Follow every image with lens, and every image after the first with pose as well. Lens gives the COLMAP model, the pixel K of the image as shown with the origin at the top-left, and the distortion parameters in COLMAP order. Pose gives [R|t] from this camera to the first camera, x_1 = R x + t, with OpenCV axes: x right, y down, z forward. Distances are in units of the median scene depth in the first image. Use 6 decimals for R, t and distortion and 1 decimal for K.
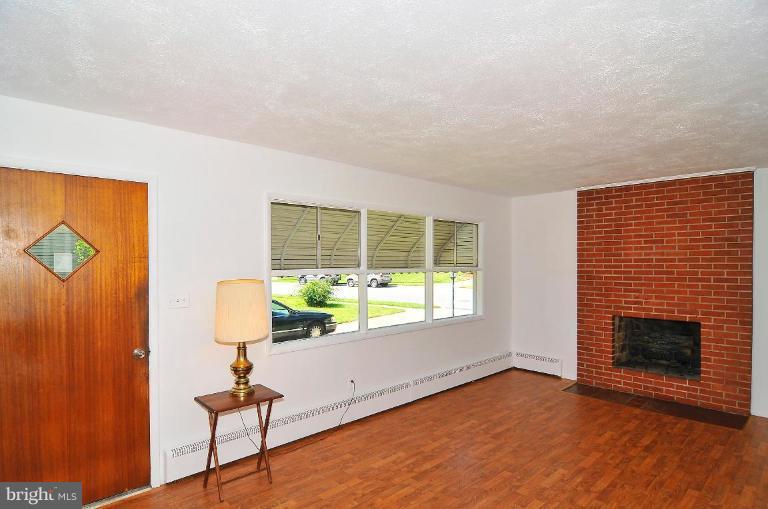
lens RADIAL K [[431.2, 0, 380.7], [0, 431.2, 263.0], [0, 0, 1]] dist [0.003502, -0.021576]
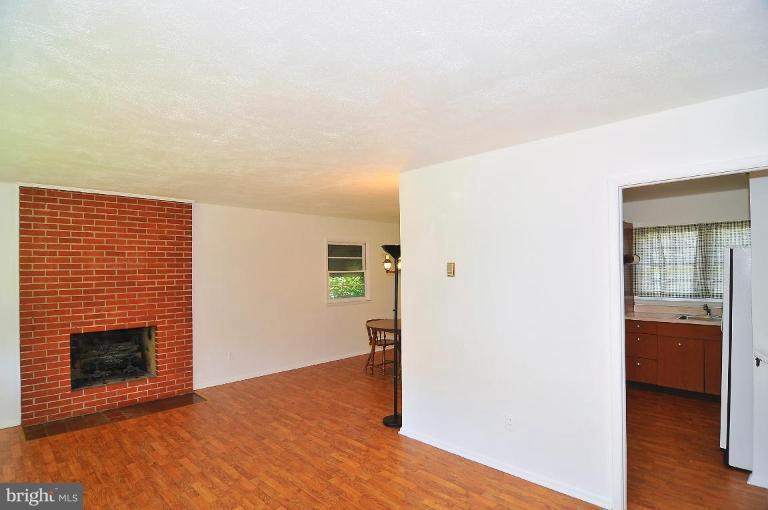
lens RADIAL K [[431.2, 0, 380.7], [0, 431.2, 263.5], [0, 0, 1]] dist [0.003502, -0.021576]
pose [[-0.051896, 0.015786, 0.998528, -0.413591], [0.014842, 0.999777, -0.015034, -0.001990], [-0.998542, 0.014039, -0.052119, 0.427865]]
